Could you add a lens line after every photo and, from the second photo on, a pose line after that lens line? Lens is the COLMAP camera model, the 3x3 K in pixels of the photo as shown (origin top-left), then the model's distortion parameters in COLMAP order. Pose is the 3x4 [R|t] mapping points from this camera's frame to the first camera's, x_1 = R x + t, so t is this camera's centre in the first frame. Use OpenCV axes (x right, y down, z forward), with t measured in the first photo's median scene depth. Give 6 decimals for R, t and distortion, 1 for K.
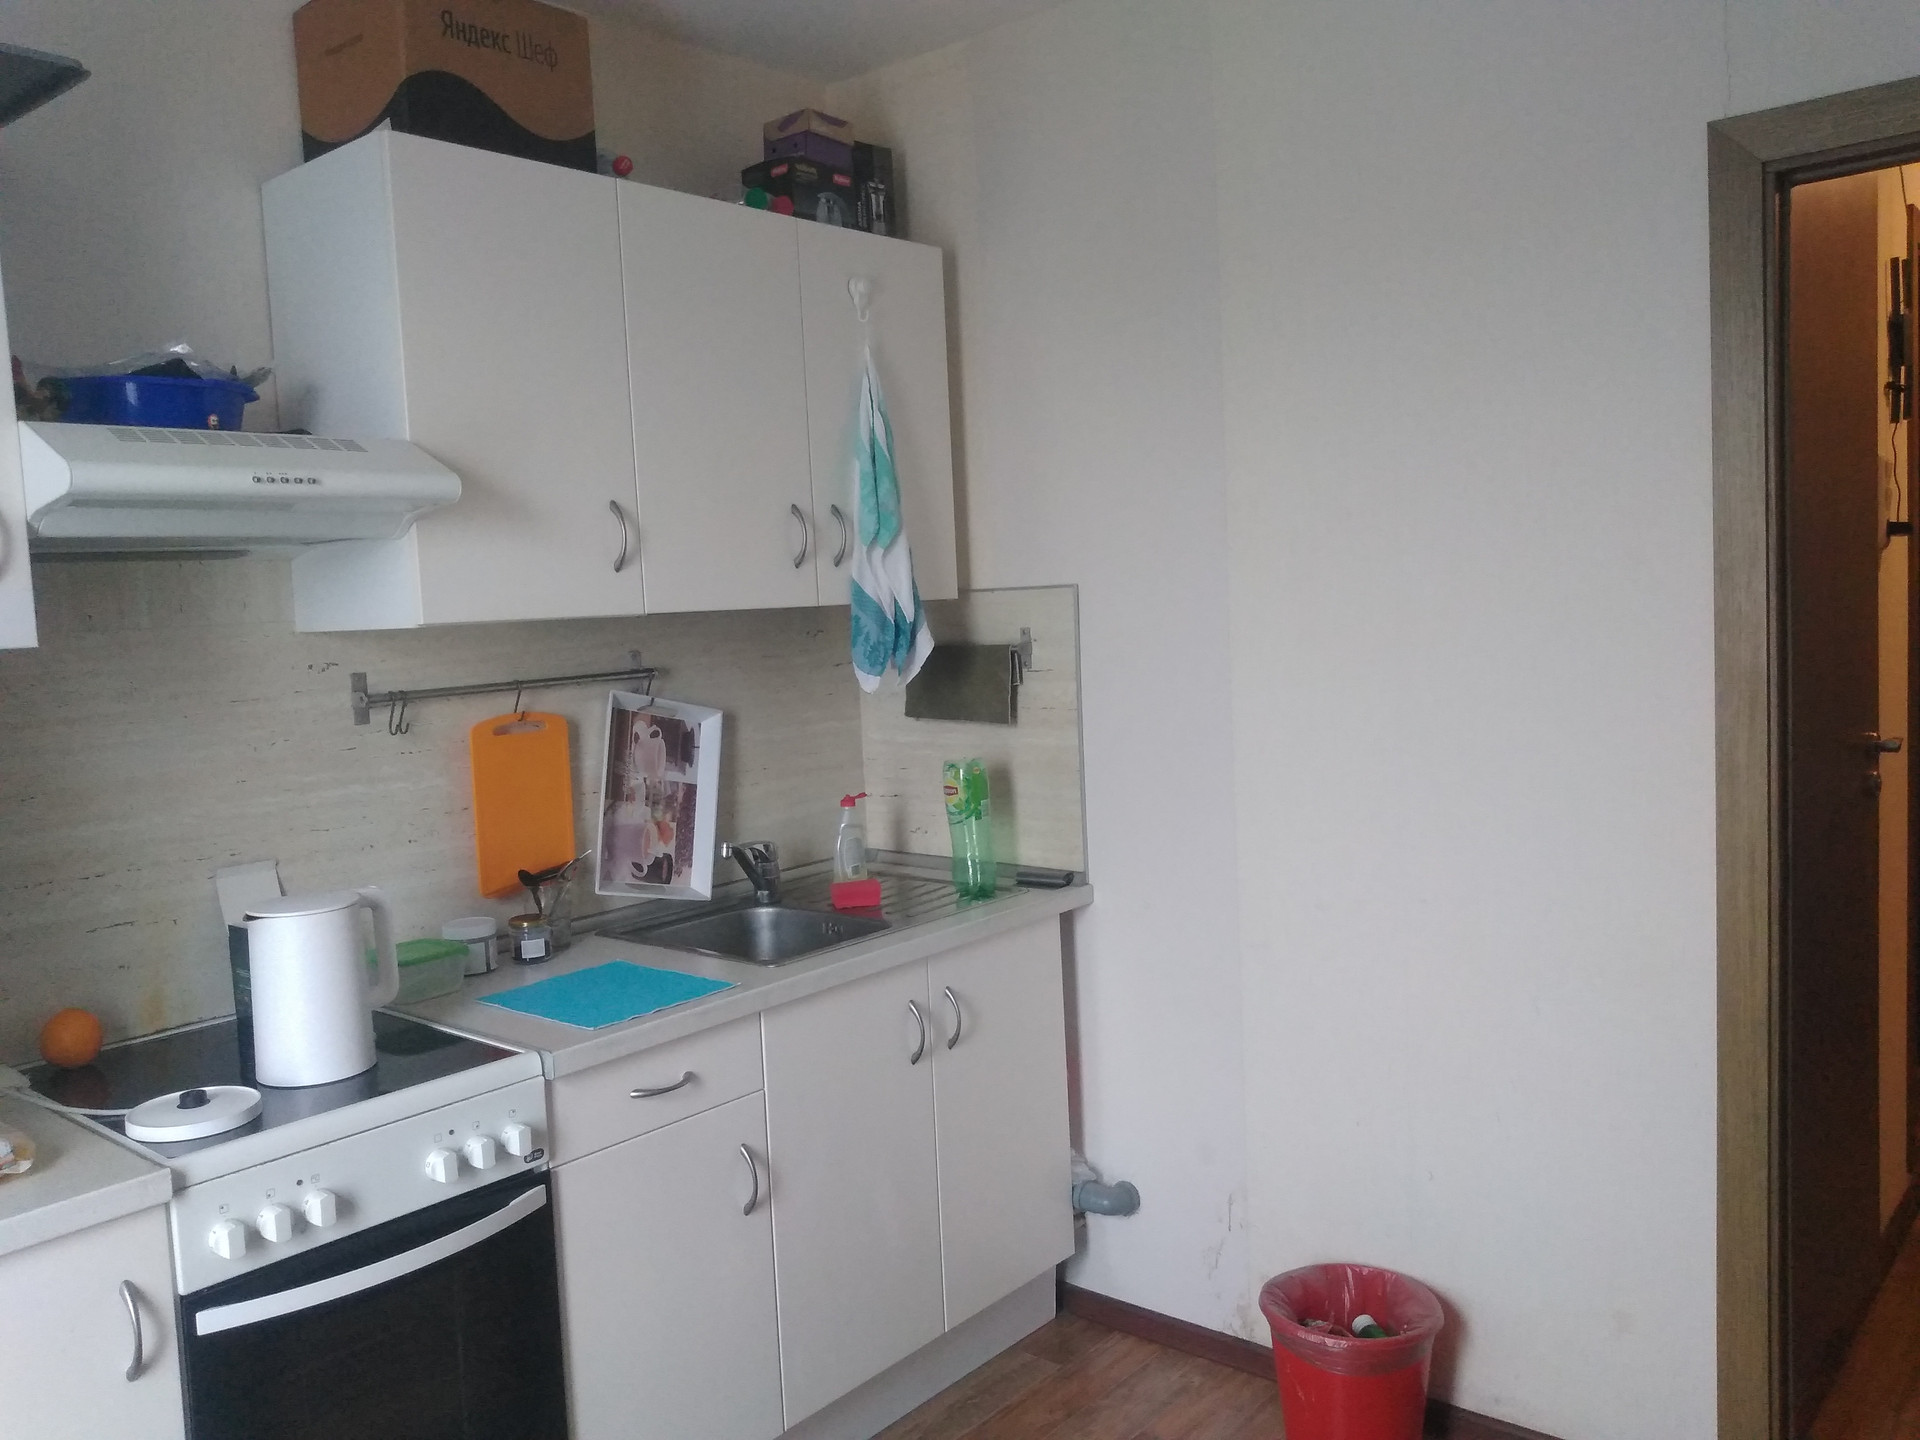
lens RADIAL K [[1513.9, 0, 992.0], [0, 1513.9, 711.8], [0, 0, 1]] dist [0.036505, -0.120060]
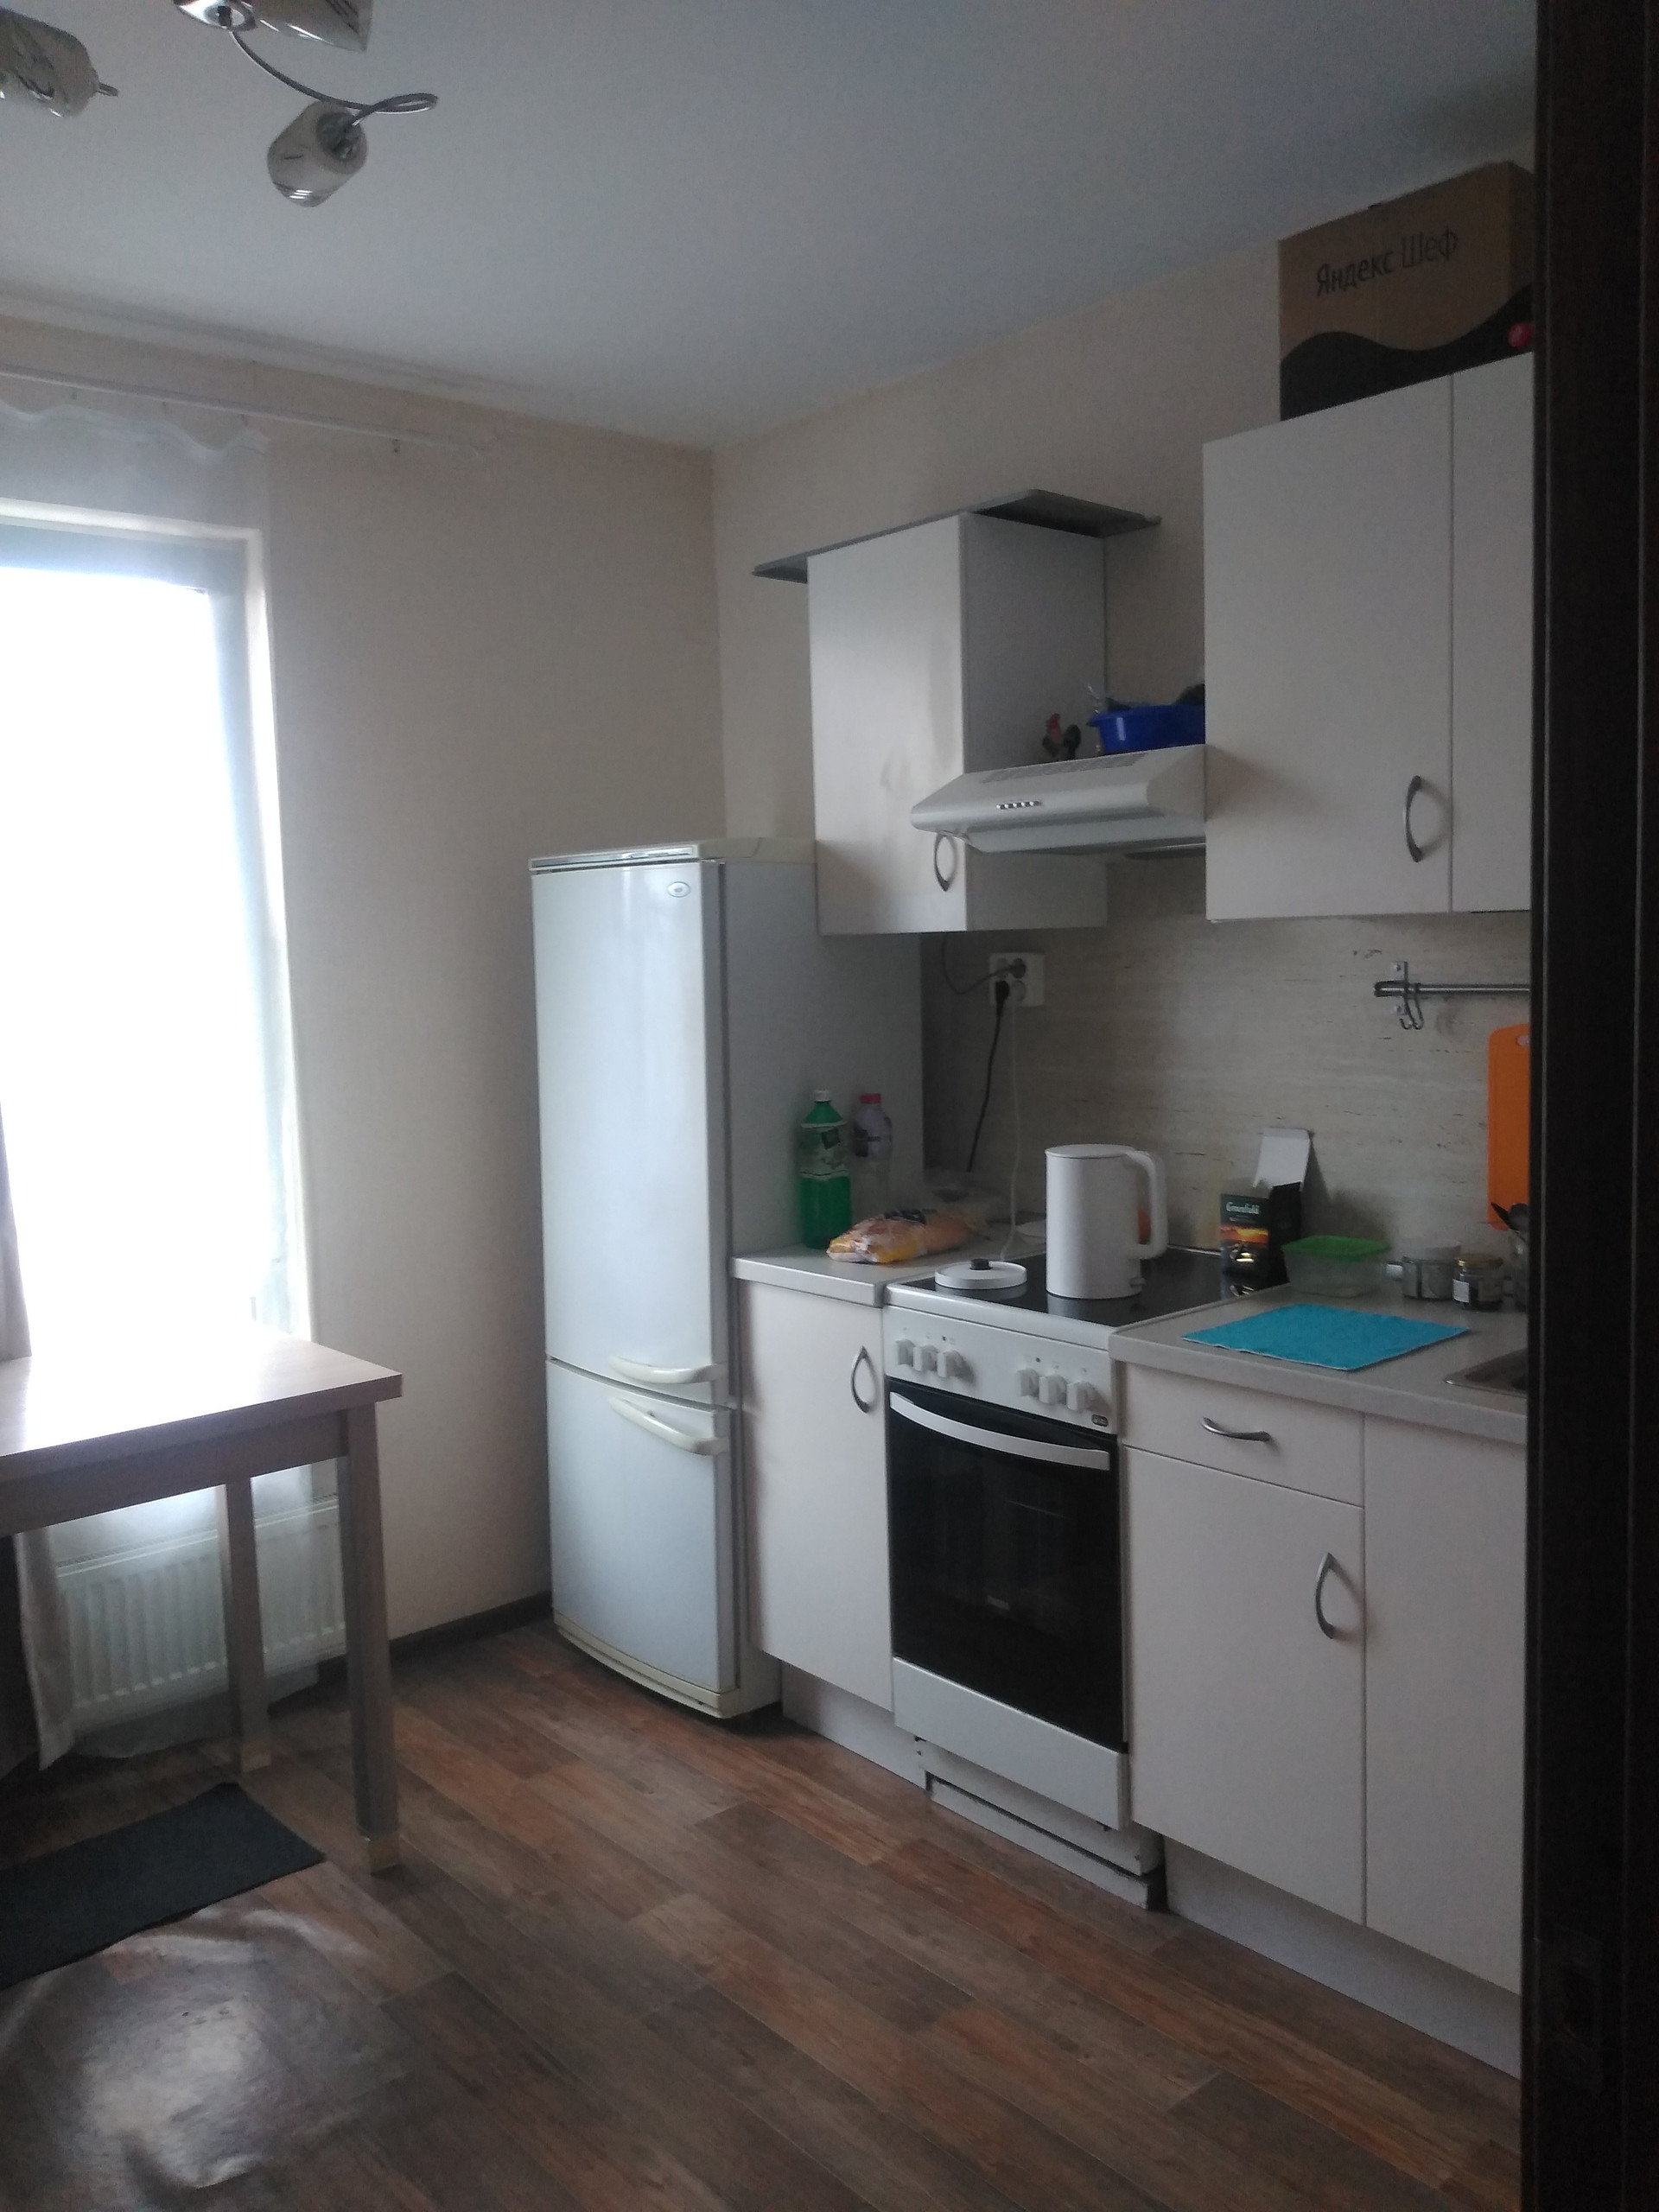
lens RADIAL K [[1744.1, 0, 829.5], [0, 1744.1, 1106.0], [0, 0, 1]] dist [0.036505, -0.120060]
pose [[-0.178903, 0.144447, -0.973205, 0.885955], [-0.037854, 0.987421, 0.153516, -0.108941], [0.983138, 0.064304, -0.171185, 0.981083]]
